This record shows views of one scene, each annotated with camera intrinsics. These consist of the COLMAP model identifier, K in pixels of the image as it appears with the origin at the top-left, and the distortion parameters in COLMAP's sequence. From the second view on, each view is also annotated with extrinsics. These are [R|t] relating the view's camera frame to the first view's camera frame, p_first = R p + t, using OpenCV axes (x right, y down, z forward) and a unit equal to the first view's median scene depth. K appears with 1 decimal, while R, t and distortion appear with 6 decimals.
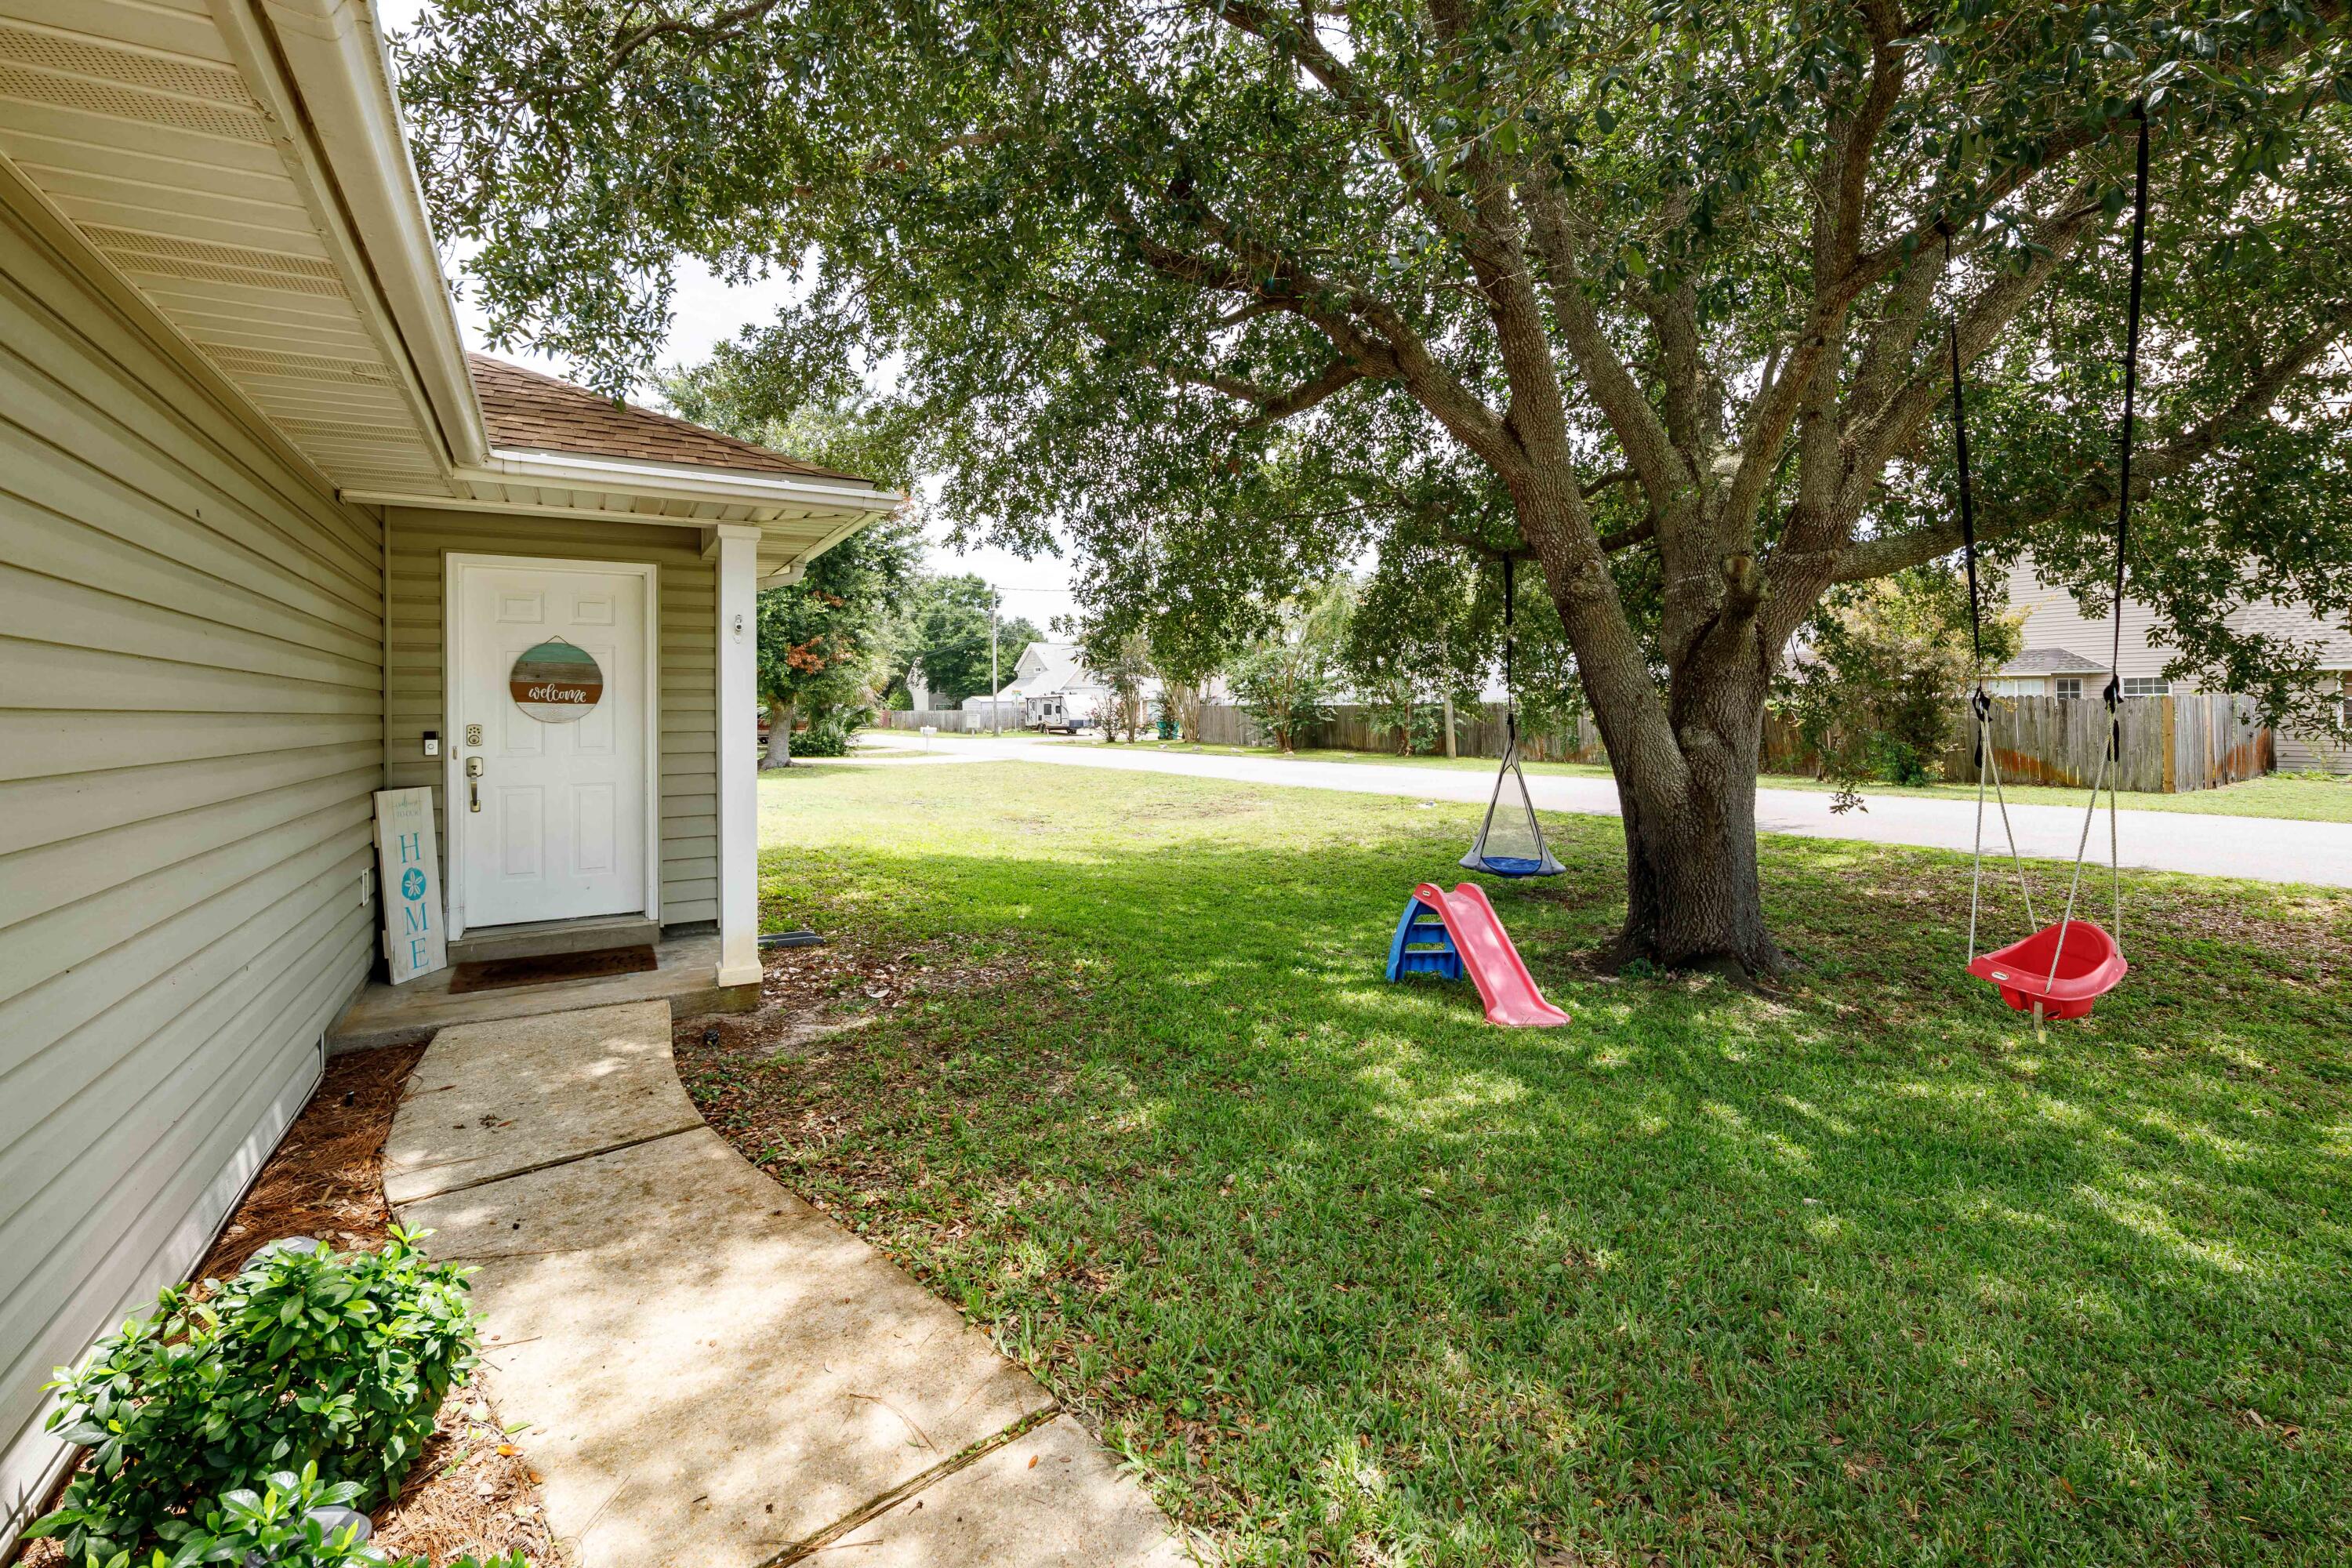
lens RADIAL K [[1077.3, 0, 1210.2], [0, 1077.3, 703.4], [0, 0, 1]] dist [-0.002911, -0.000268]
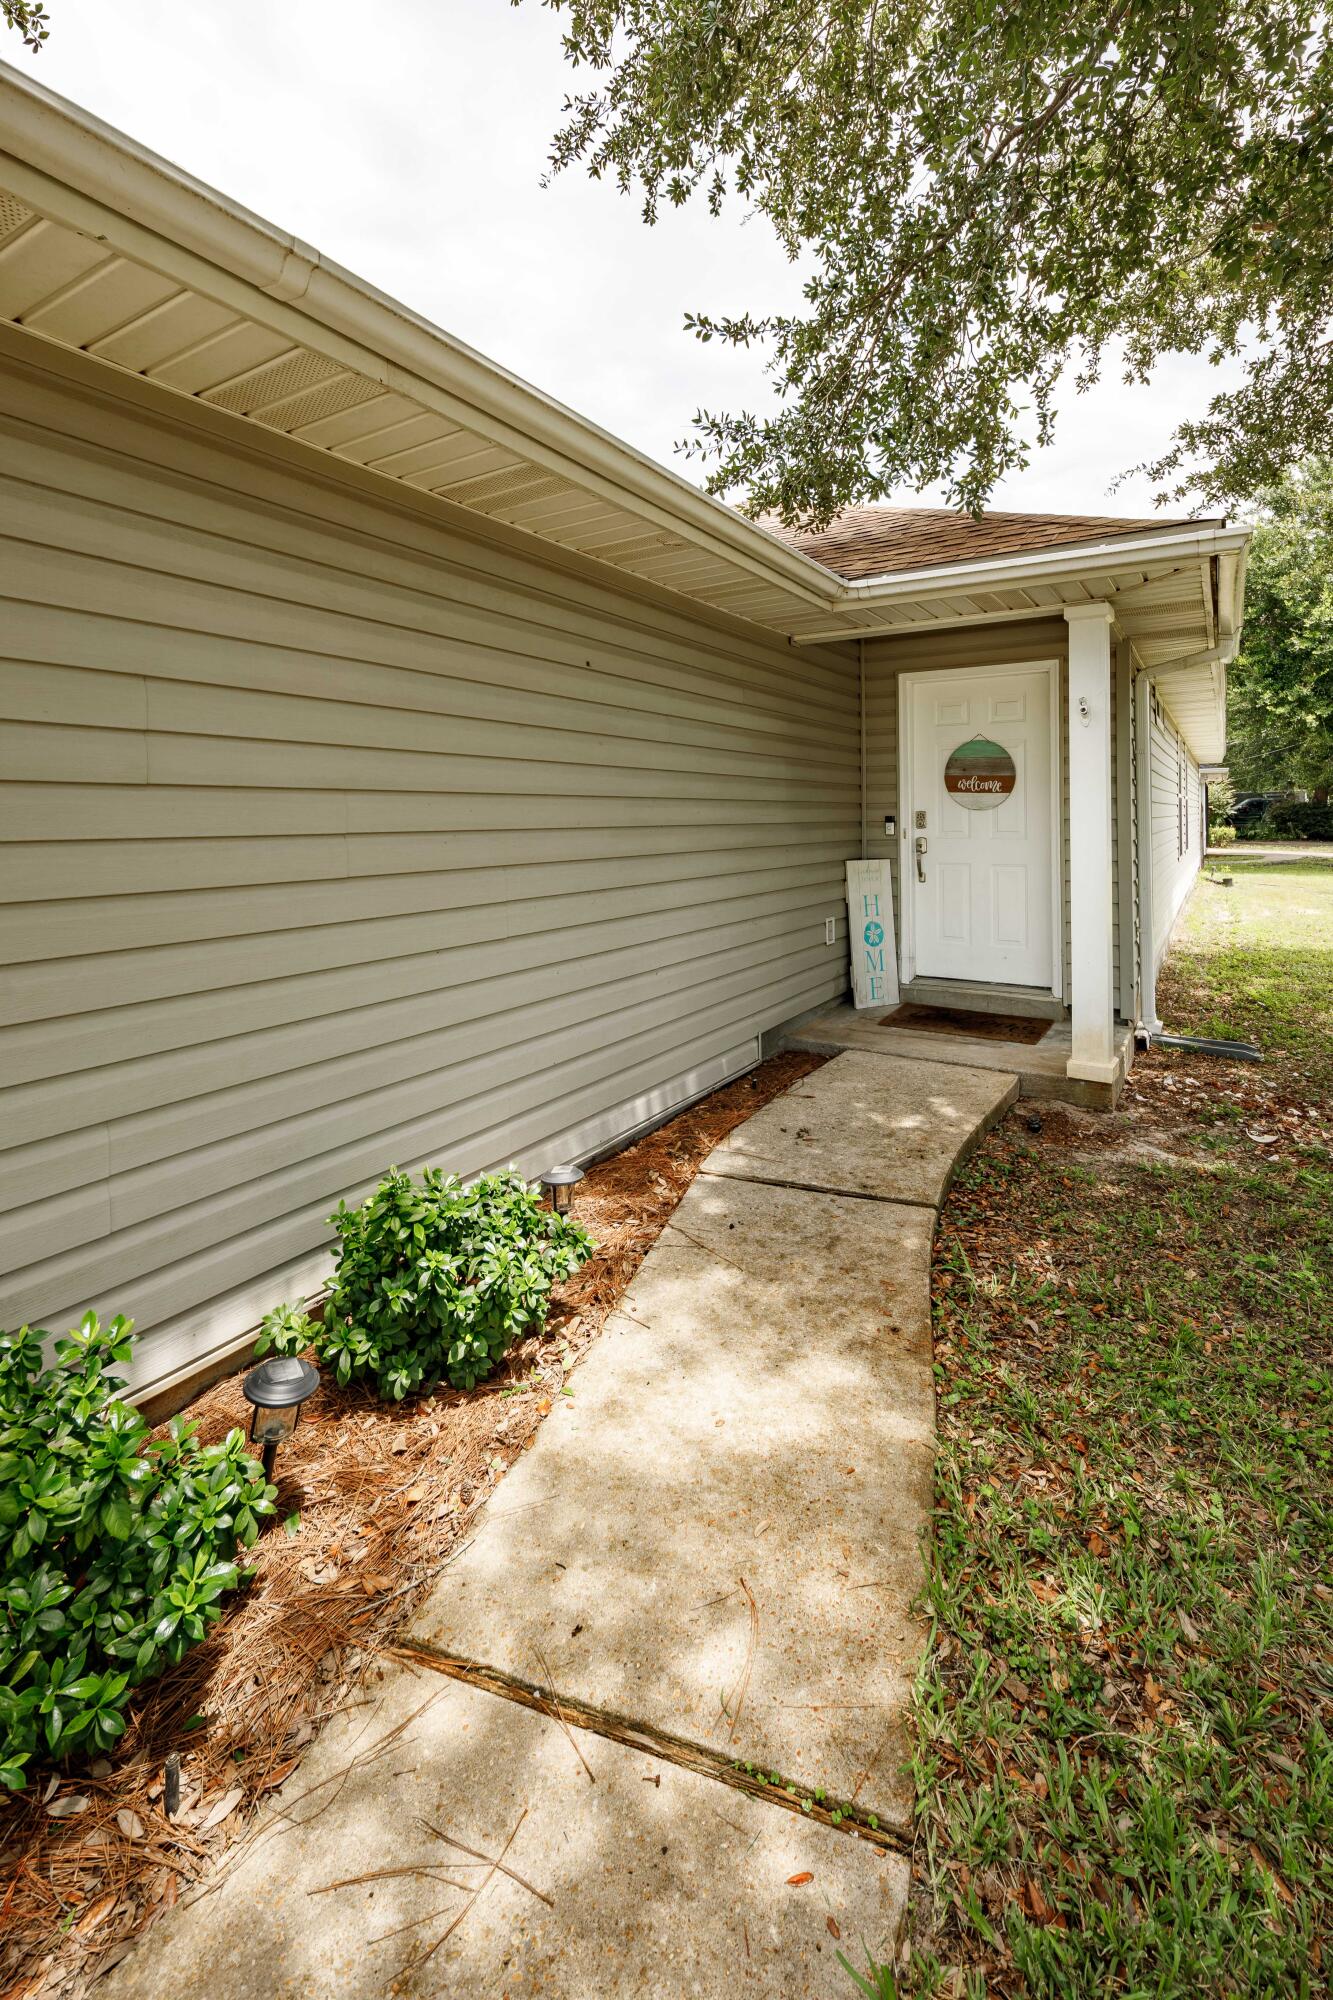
lens RADIAL K [[915.3, 0, 663.8], [0, 915.3, 801.9], [0, 0, 1]] dist [0.046360, -0.021735]
pose [[0.439171, -0.009105, -0.898357, 0.146645], [0.006983, 0.999953, -0.006721, 0.015703], [0.898376, -0.003321, 0.439214, 0.302455]]
